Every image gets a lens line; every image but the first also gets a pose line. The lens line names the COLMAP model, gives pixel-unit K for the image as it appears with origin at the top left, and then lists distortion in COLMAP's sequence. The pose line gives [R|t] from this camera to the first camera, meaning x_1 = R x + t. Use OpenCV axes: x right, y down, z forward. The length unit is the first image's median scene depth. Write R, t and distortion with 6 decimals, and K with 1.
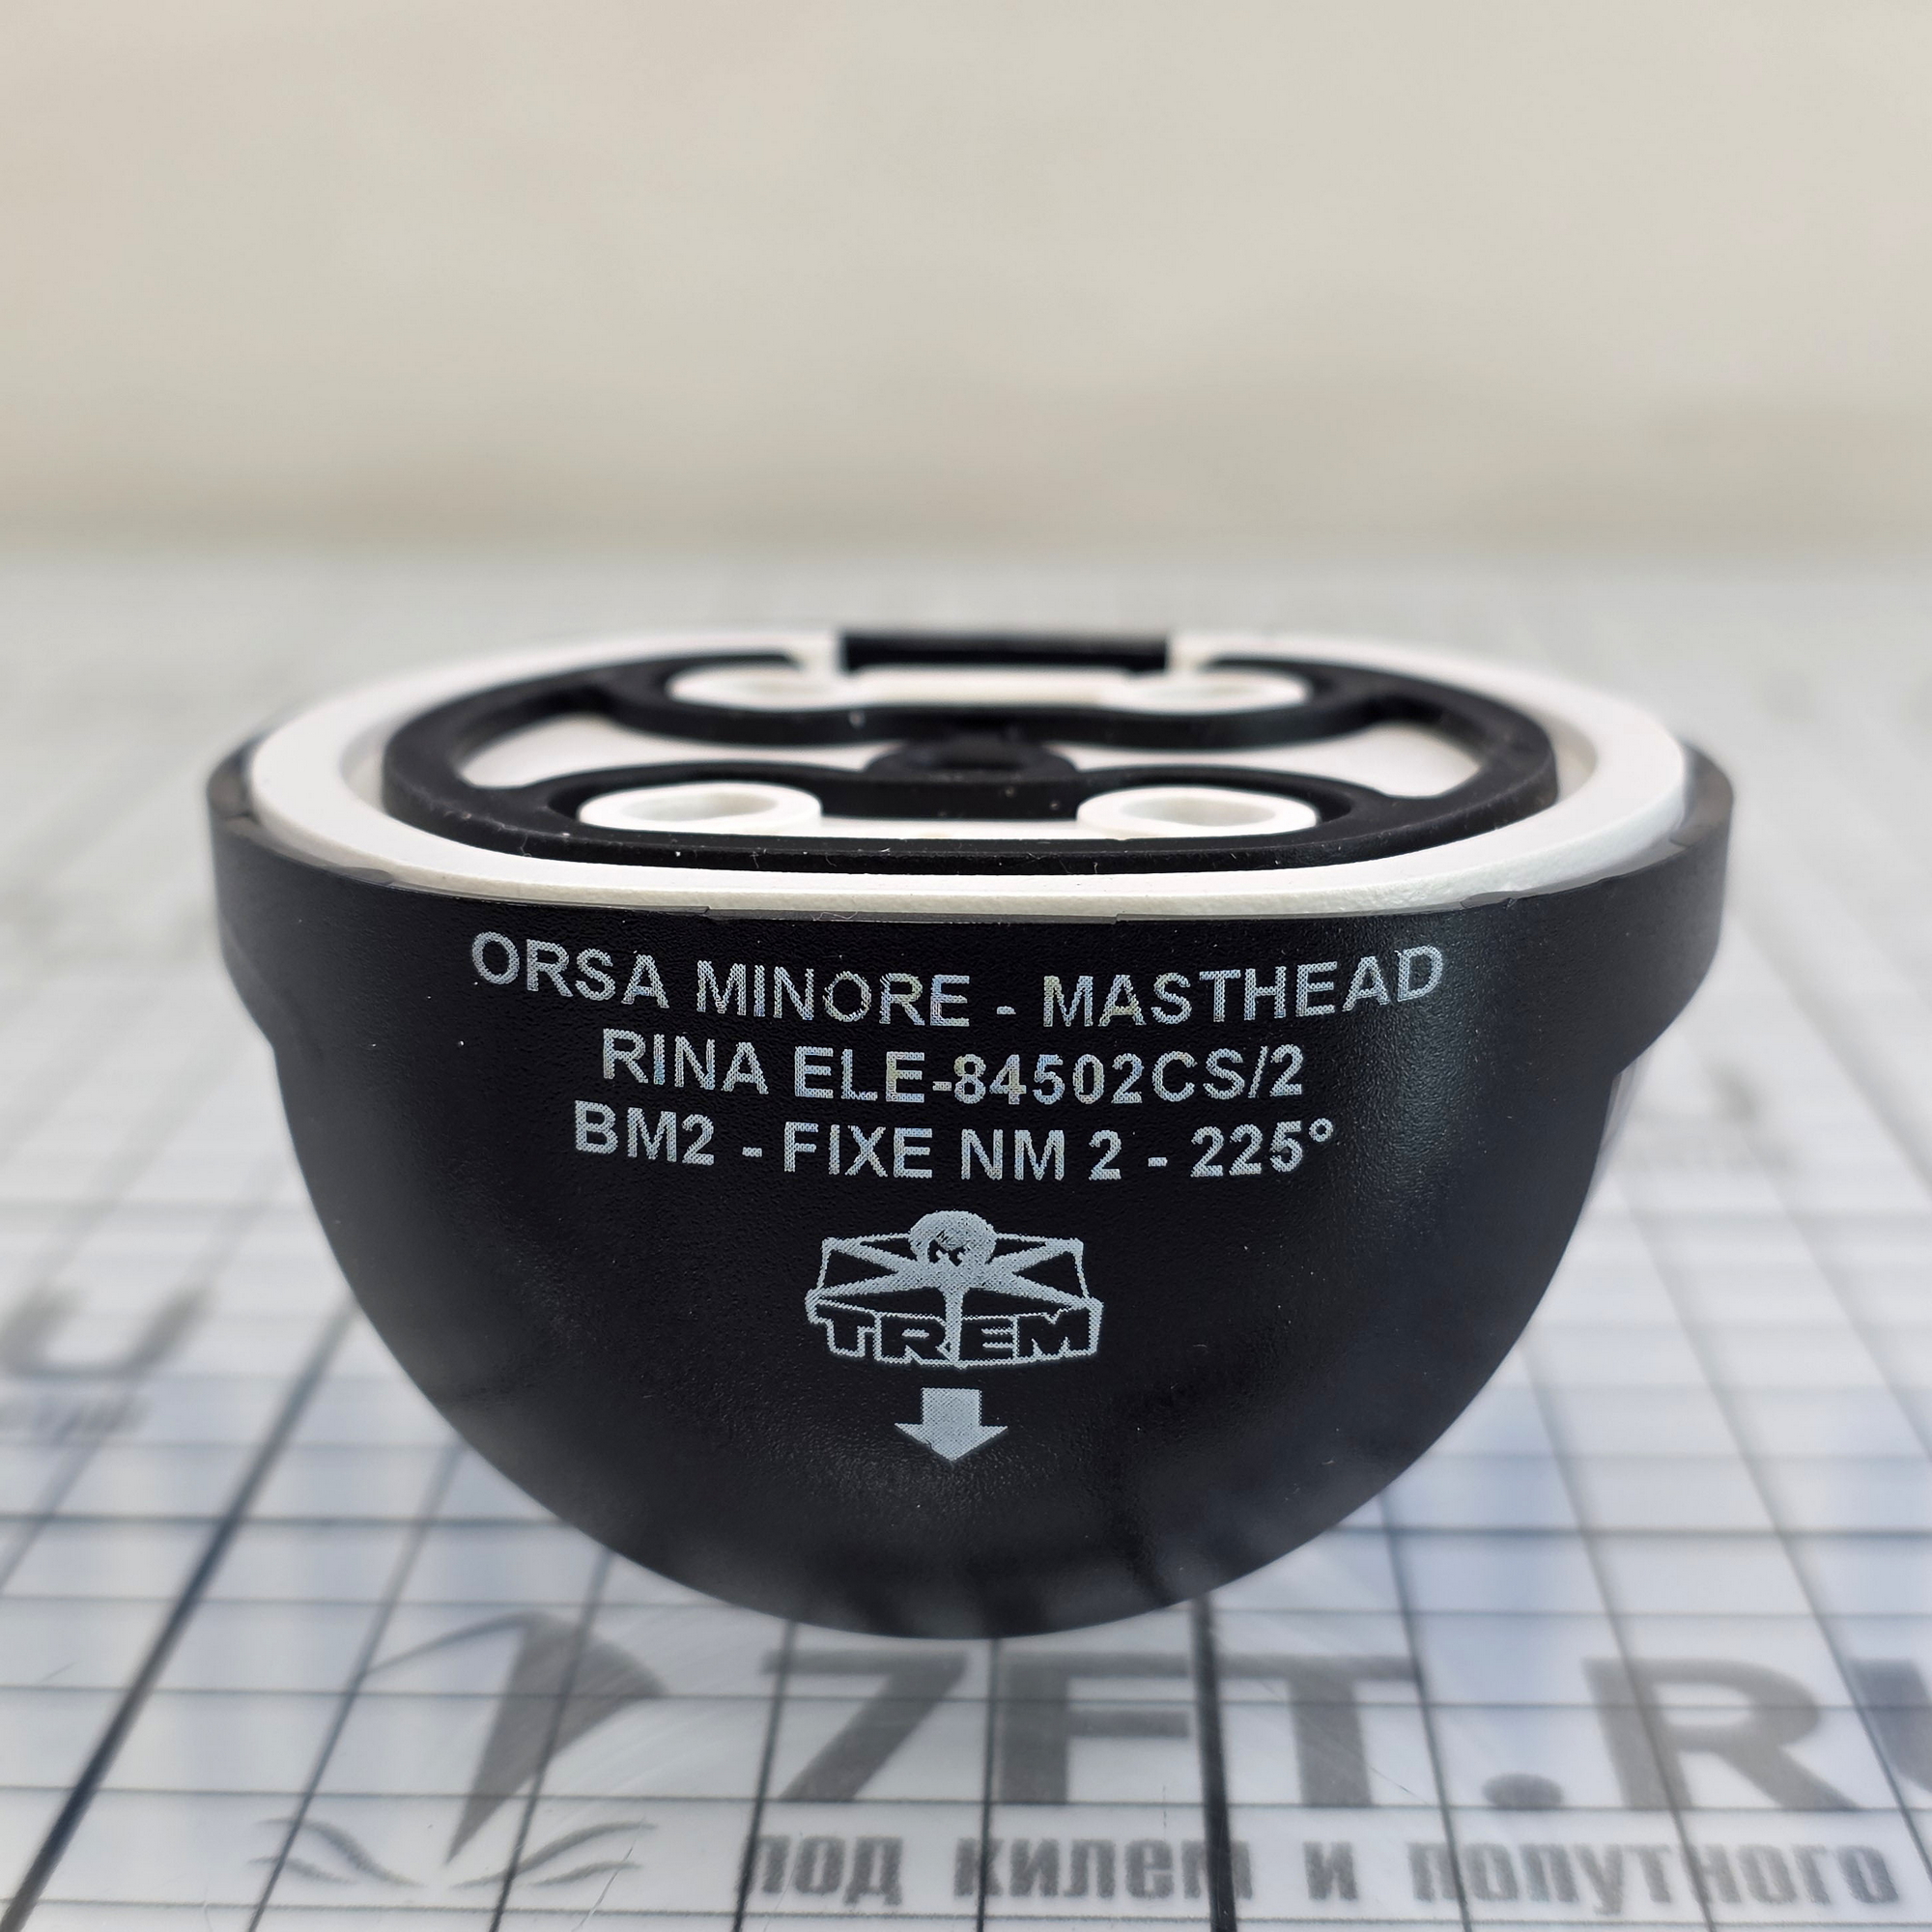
lens RADIAL K [[3820.4, 0, 966.0], [0, 3820.4, 966.0], [0, 0, 1]] dist [0.045237, -0.270829]
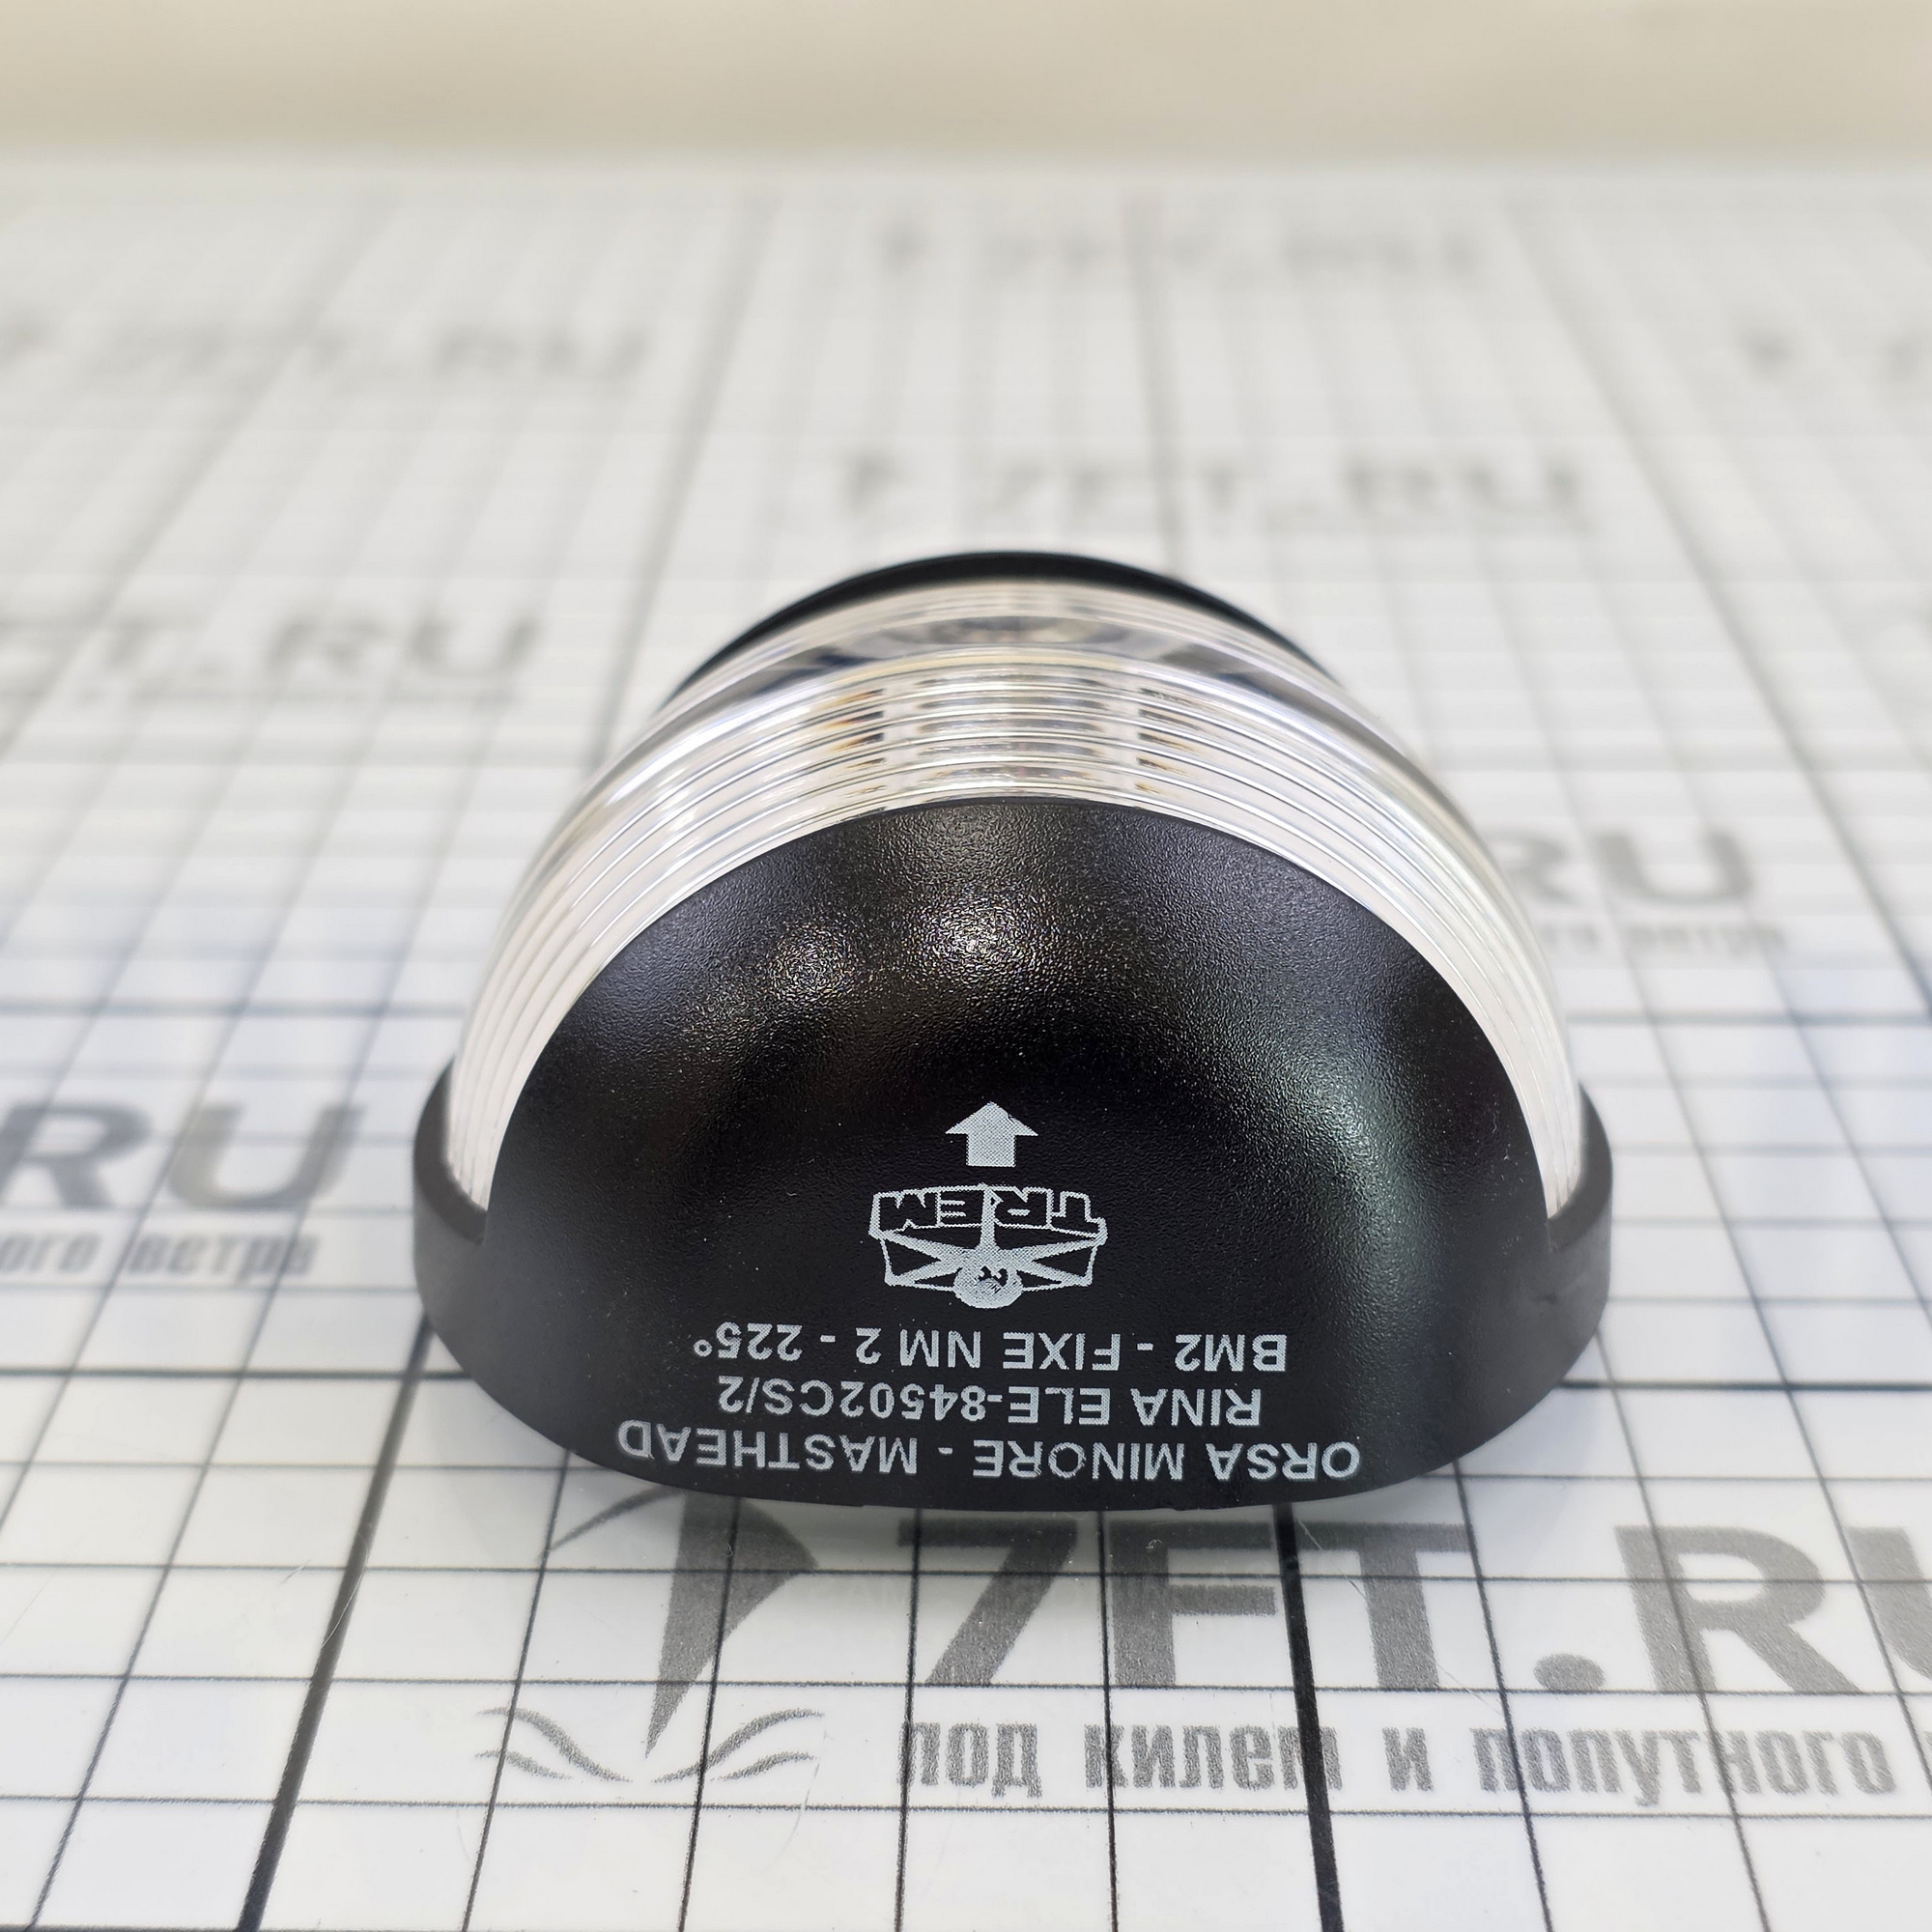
lens RADIAL K [[3820.4, 0, 966.0], [0, 3820.4, 966.0], [0, 0, 1]] dist [0.045237, -0.270829]
pose [[-0.997132, -0.034473, 0.067377, -0.078242], [-0.012680, -0.801574, -0.597761, 0.918010], [0.074614, -0.596901, 0.798838, 0.053111]]
